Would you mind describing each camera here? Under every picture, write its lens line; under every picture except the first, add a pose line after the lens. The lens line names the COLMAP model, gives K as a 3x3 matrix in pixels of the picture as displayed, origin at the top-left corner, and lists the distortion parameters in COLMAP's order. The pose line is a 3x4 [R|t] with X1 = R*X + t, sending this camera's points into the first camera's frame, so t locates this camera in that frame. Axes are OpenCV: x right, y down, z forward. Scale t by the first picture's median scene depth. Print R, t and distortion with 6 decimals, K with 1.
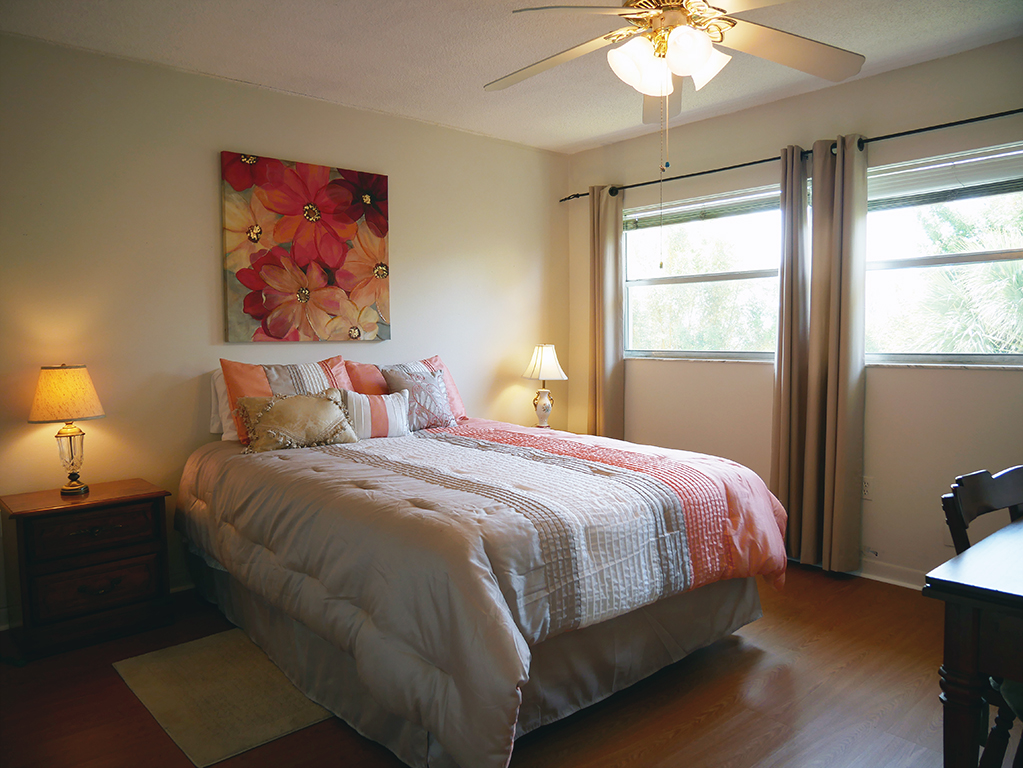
lens RADIAL K [[728.9, 0, 504.8], [0, 728.9, 384.9], [0, 0, 1]] dist [-0.059172, 0.026566]
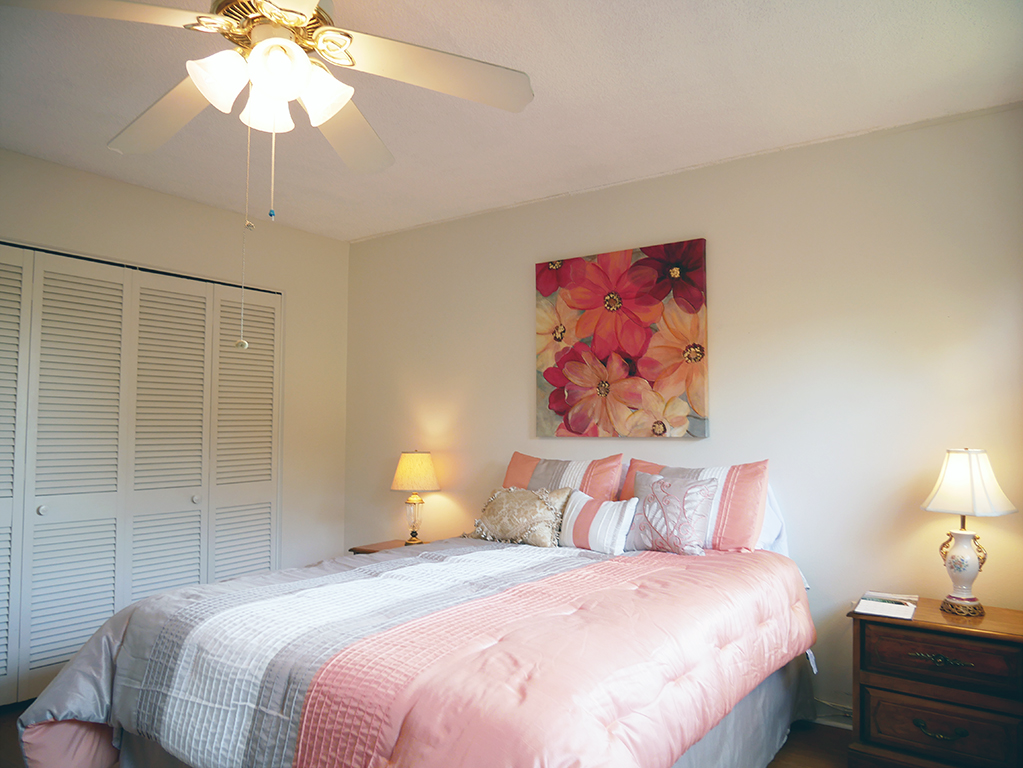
lens RADIAL K [[728.9, 0, 505.6], [0, 728.9, 379.7], [0, 0, 1]] dist [-0.059172, 0.026566]
pose [[0.239299, -0.061615, -0.968989, 0.614942], [-0.069010, 0.994381, -0.080272, -0.049375], [0.968490, 0.086079, 0.233702, 0.644040]]
